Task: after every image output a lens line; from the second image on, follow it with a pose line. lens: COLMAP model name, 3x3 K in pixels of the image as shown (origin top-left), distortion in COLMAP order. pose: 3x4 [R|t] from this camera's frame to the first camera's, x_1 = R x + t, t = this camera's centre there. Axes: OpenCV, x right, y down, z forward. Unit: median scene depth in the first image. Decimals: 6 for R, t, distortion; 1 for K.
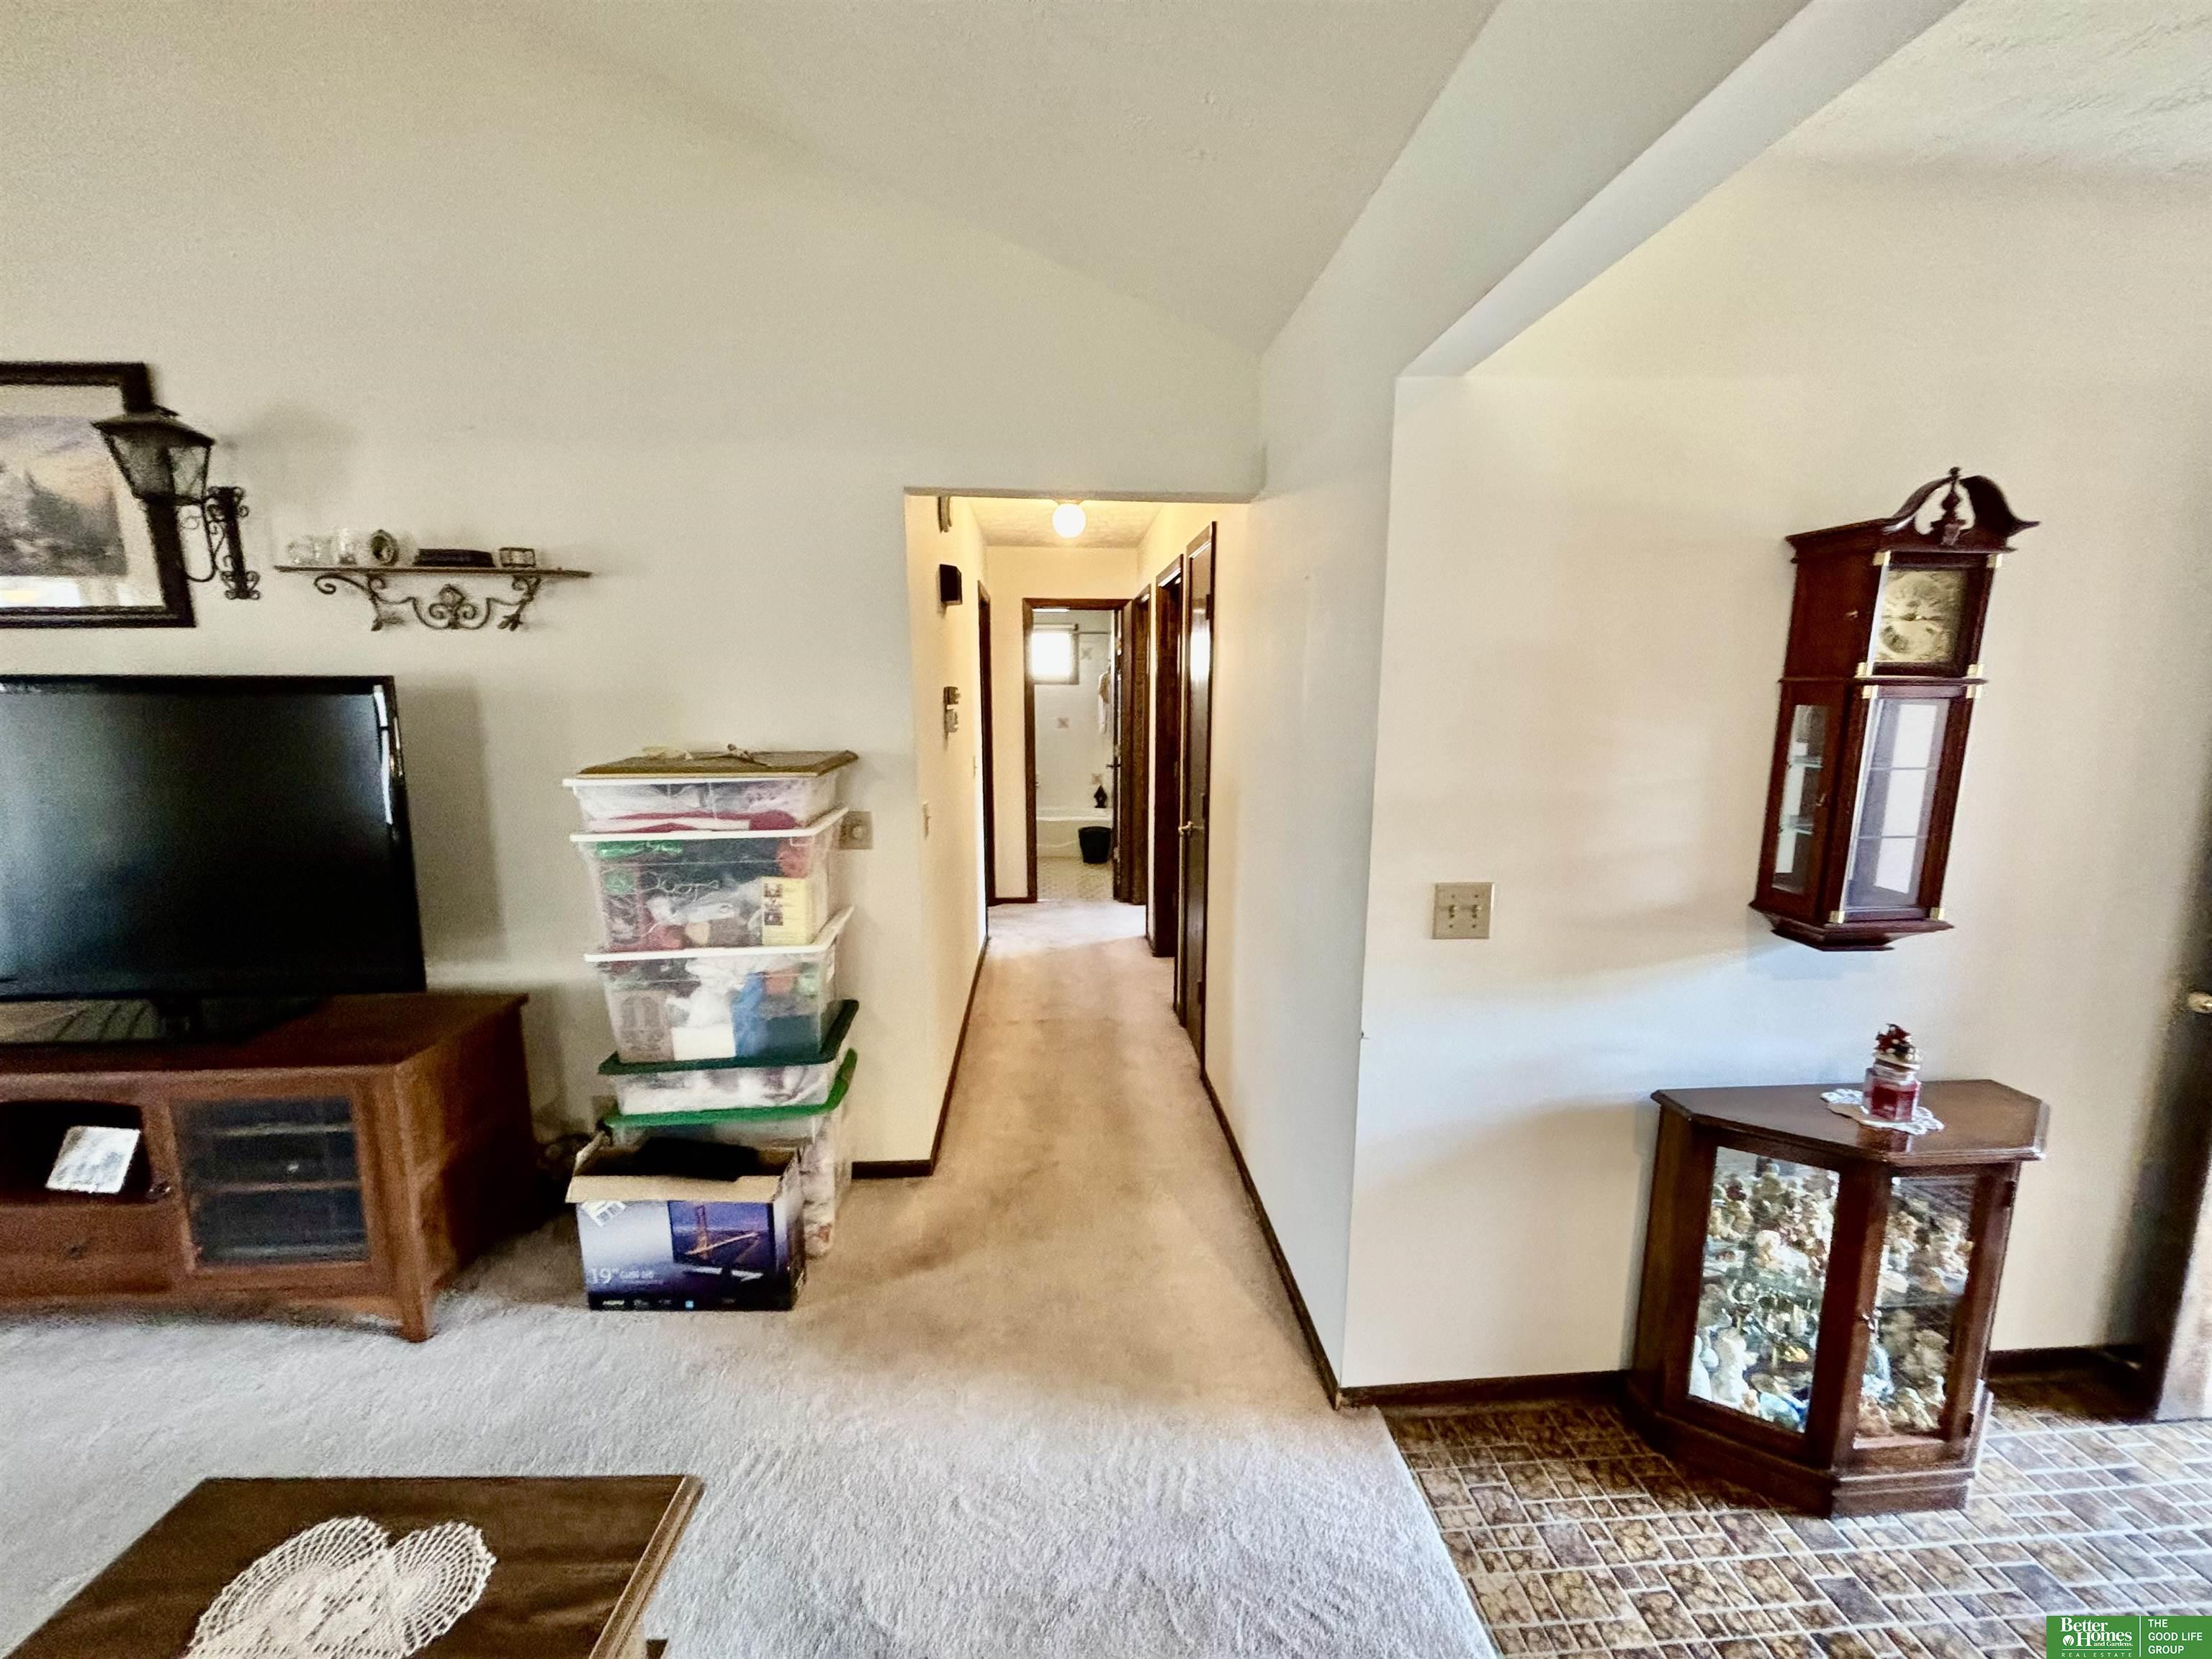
lens RADIAL K [[883.3, 0, 1106.0], [0, 883.3, 829.5], [0, 0, 1]] dist [0.000054, -0.000155]
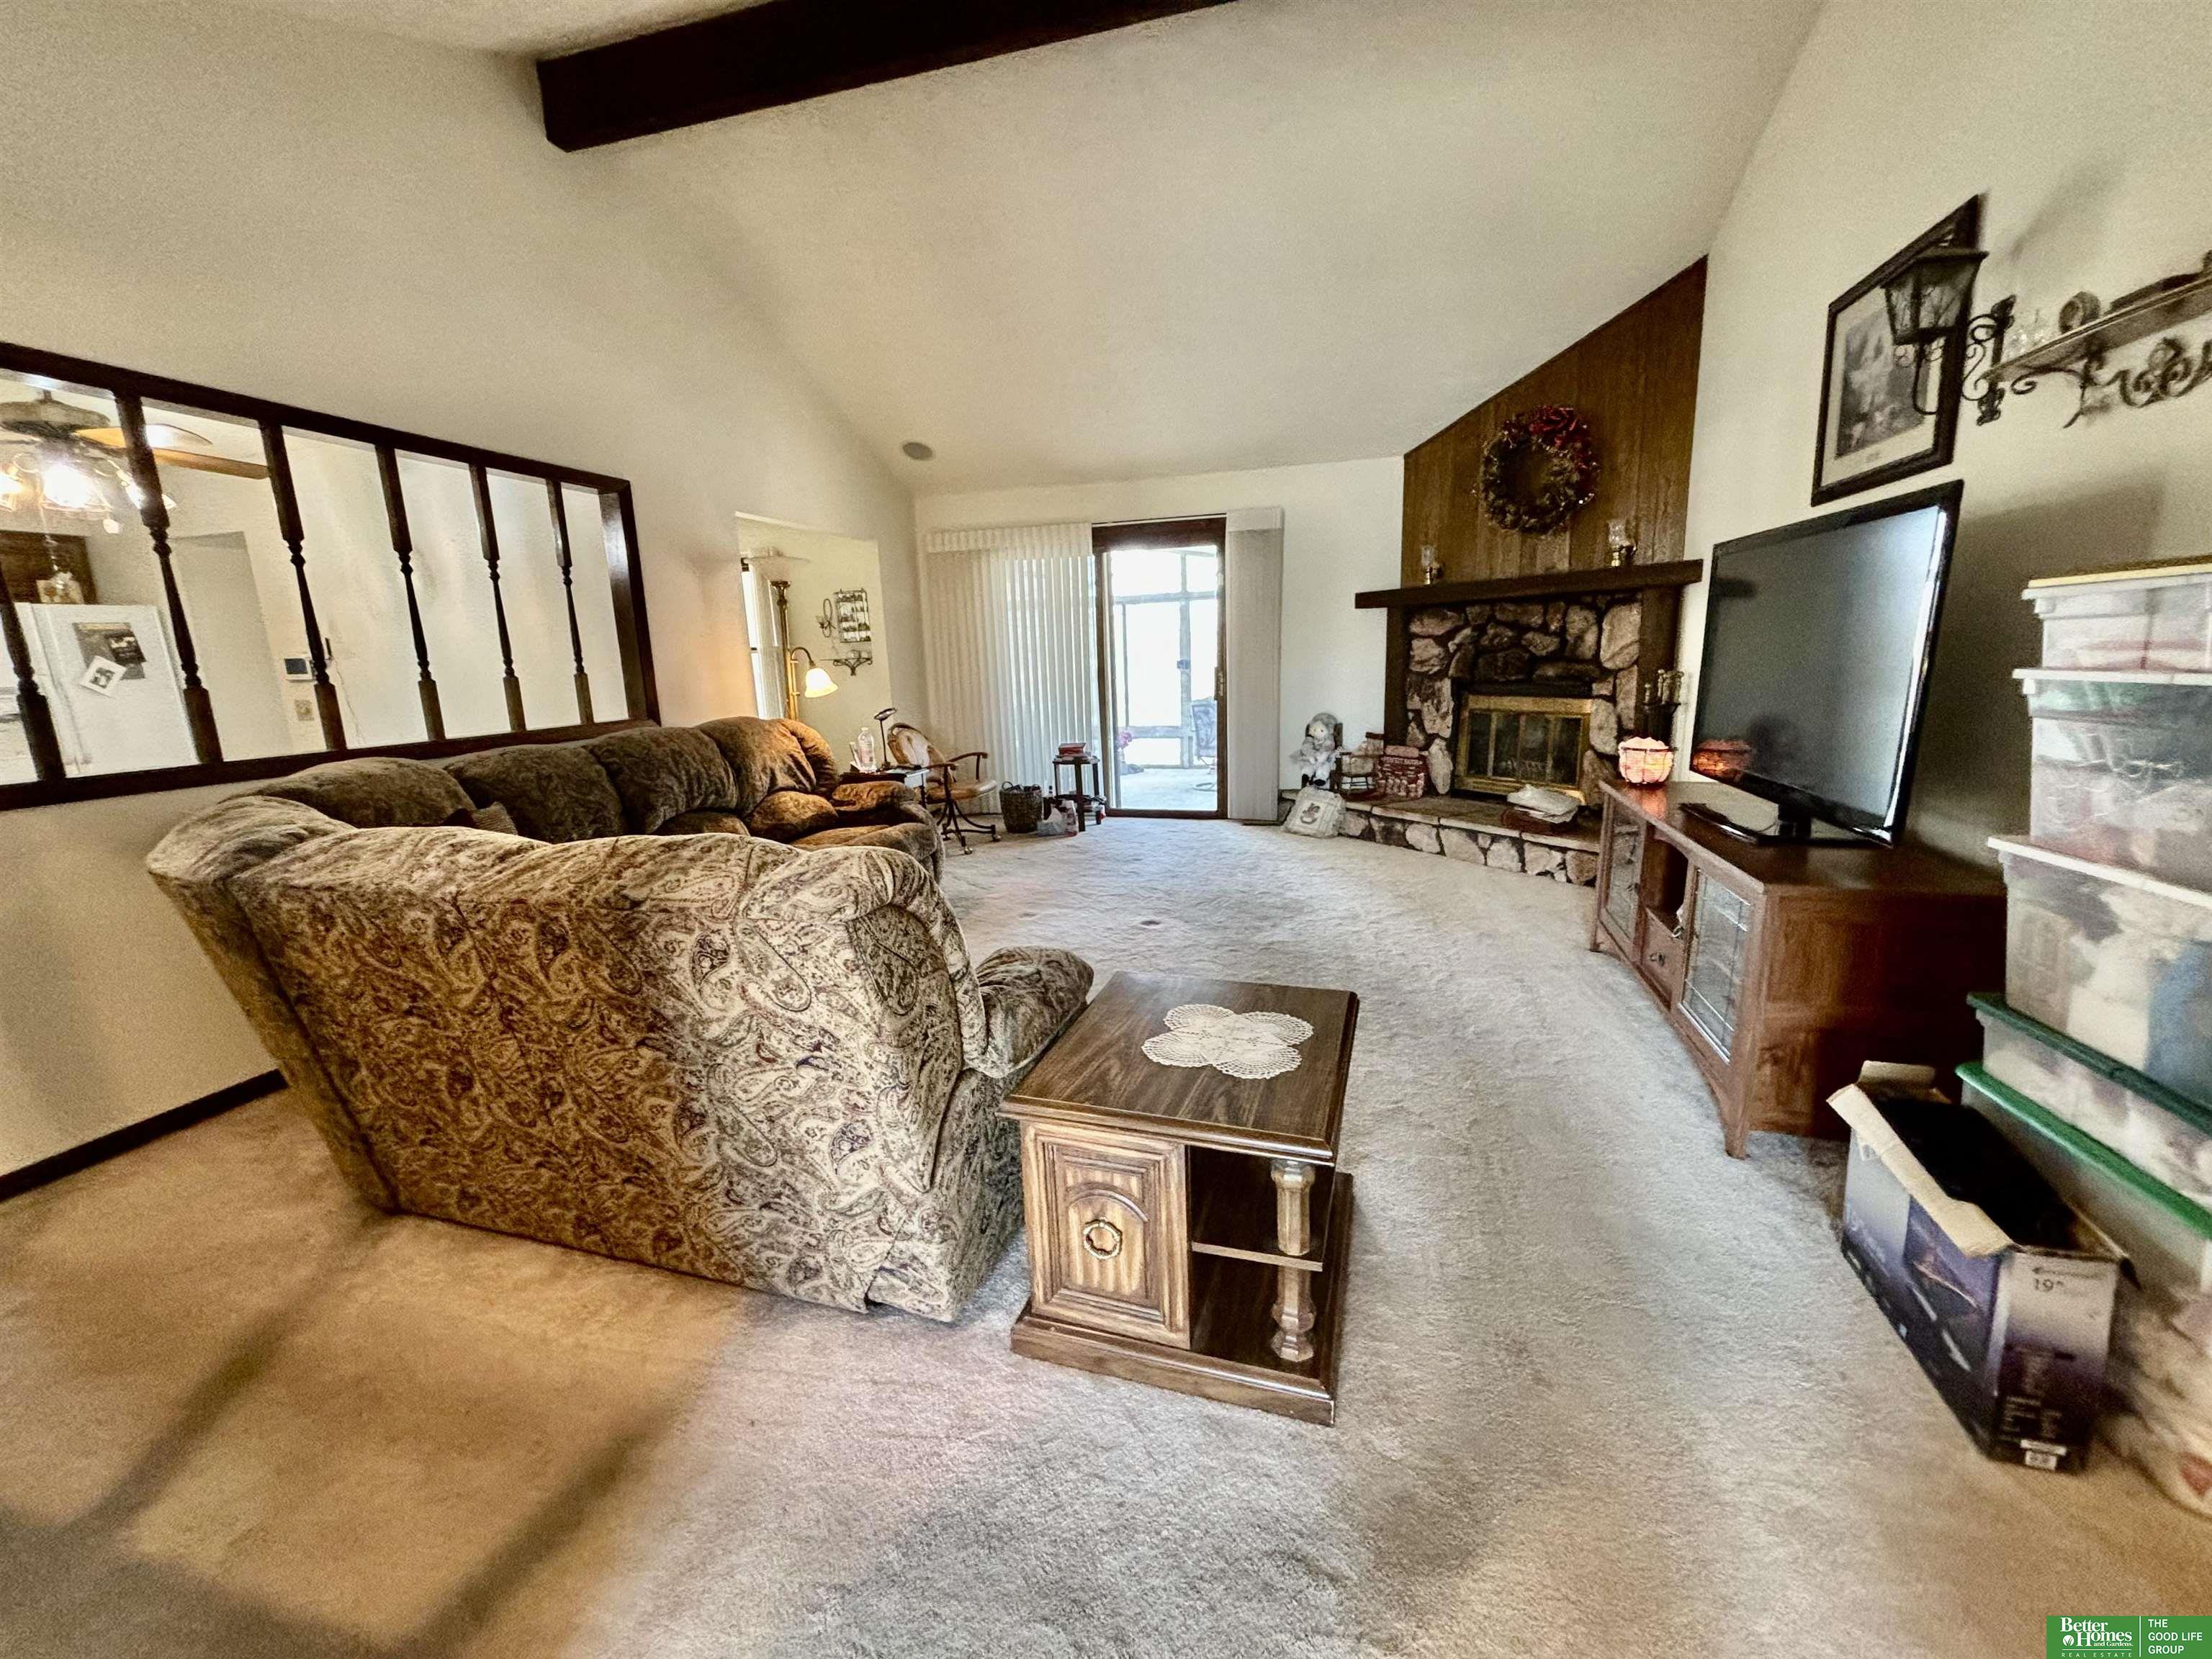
lens RADIAL K [[883.3, 0, 1106.0], [0, 883.3, 829.5], [0, 0, 1]] dist [0.000054, -0.000155]
pose [[-0.346524, 0.195369, -0.917471, 0.328295], [-0.123561, 0.960042, 0.251103, 0.040759], [0.929868, 0.200377, -0.308537, 0.516078]]
